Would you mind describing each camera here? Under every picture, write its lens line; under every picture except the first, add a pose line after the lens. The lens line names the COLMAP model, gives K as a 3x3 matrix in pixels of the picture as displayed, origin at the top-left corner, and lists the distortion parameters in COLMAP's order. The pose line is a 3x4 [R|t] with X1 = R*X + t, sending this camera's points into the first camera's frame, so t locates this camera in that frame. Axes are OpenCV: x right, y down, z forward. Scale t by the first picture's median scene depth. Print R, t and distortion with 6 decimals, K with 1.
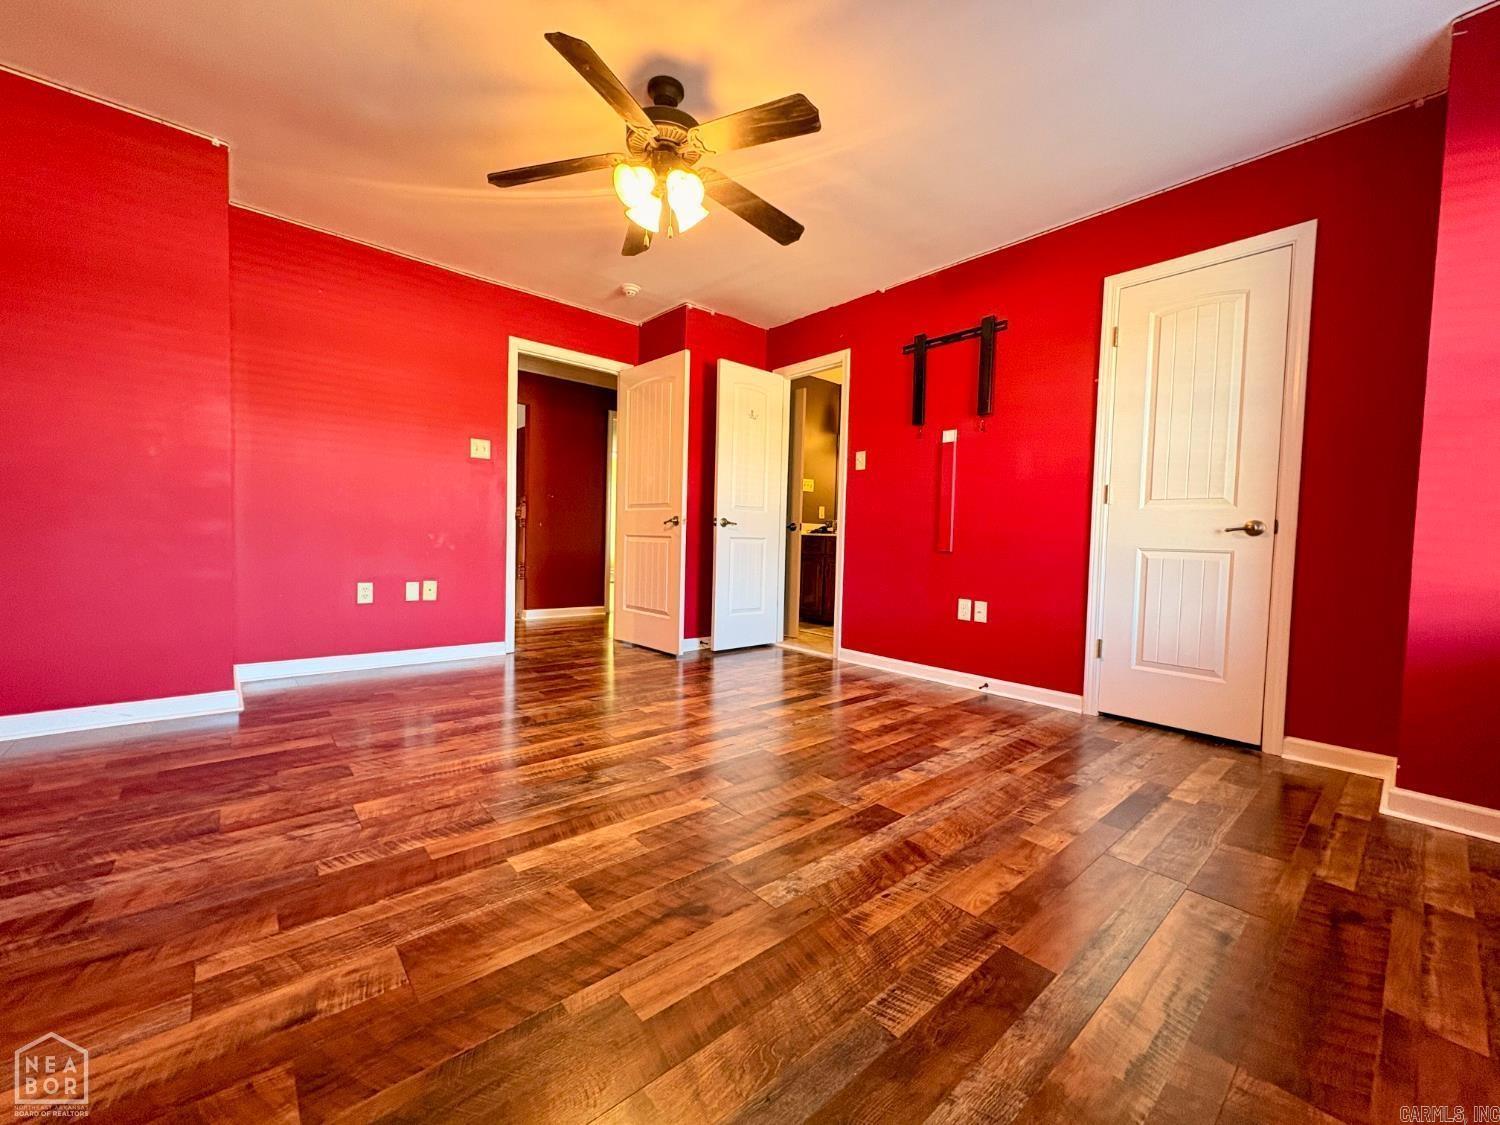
lens RADIAL K [[621.9, 0, 750.0], [0, 621.9, 562.5], [0, 0, 1]] dist [-0.001271, -0.000146]
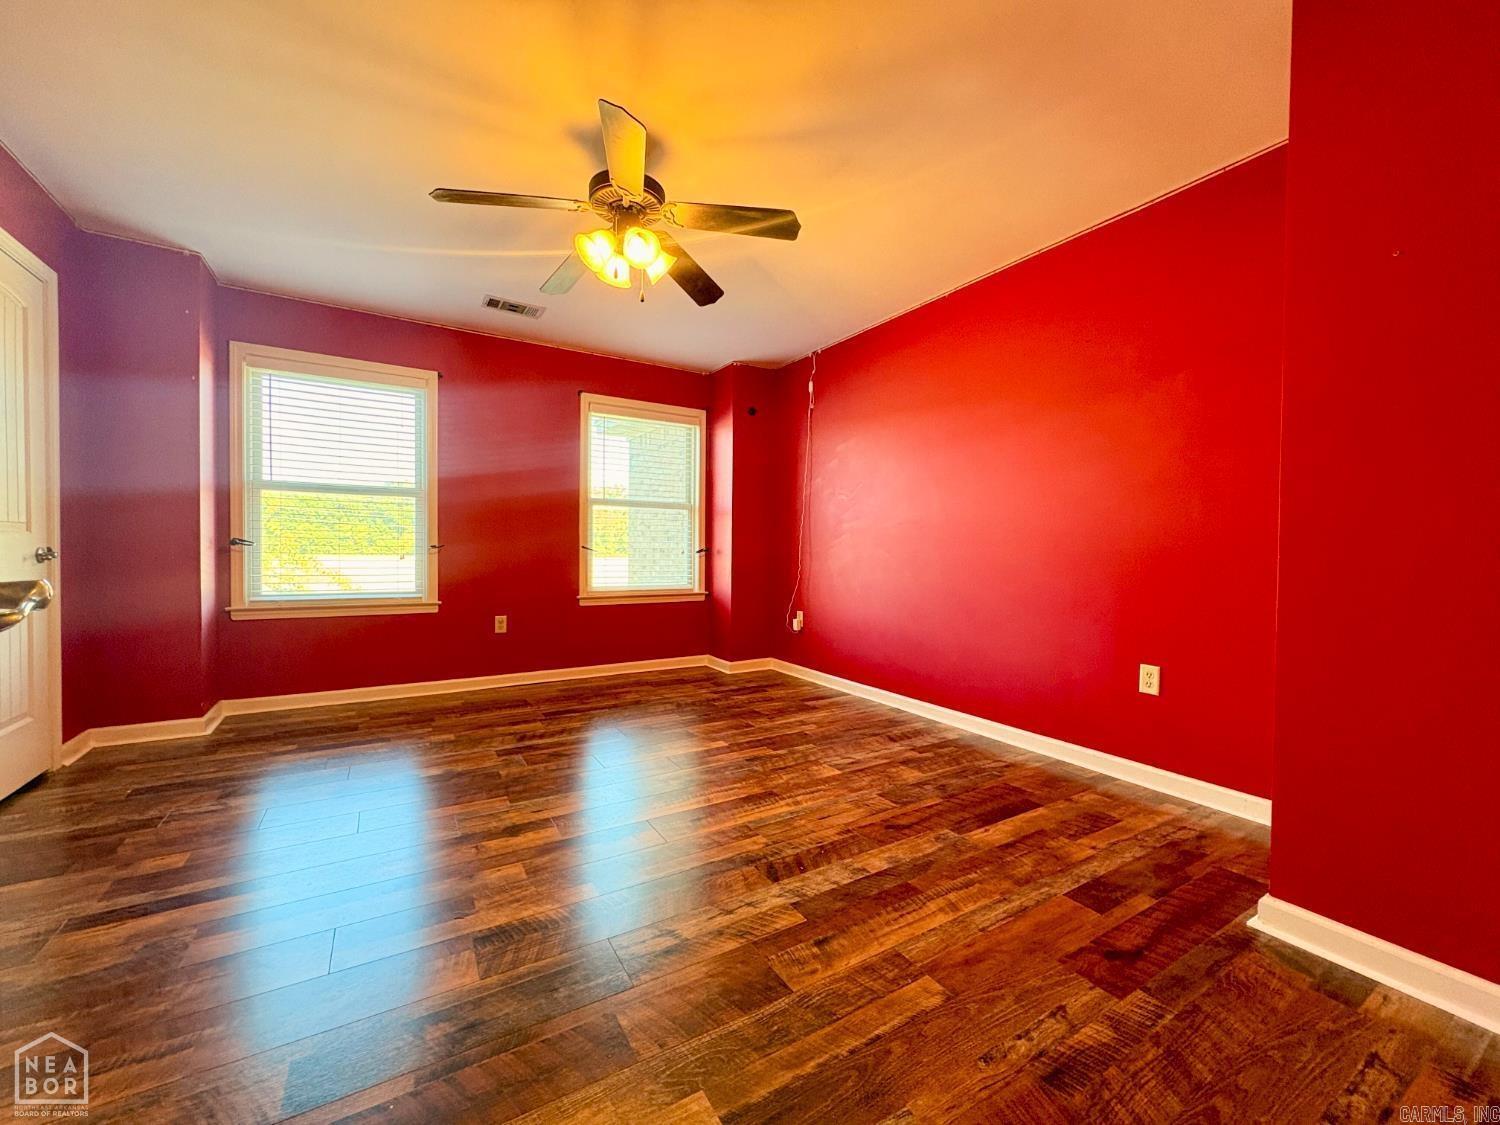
lens RADIAL K [[621.9, 0, 750.0], [0, 621.9, 562.5], [0, 0, 1]] dist [-0.001271, -0.000146]
pose [[-0.985049, -0.041198, 0.167277, -0.672294], [-0.030966, 0.997513, 0.063323, -0.202584], [-0.169470, 0.057196, -0.983874, 2.552945]]
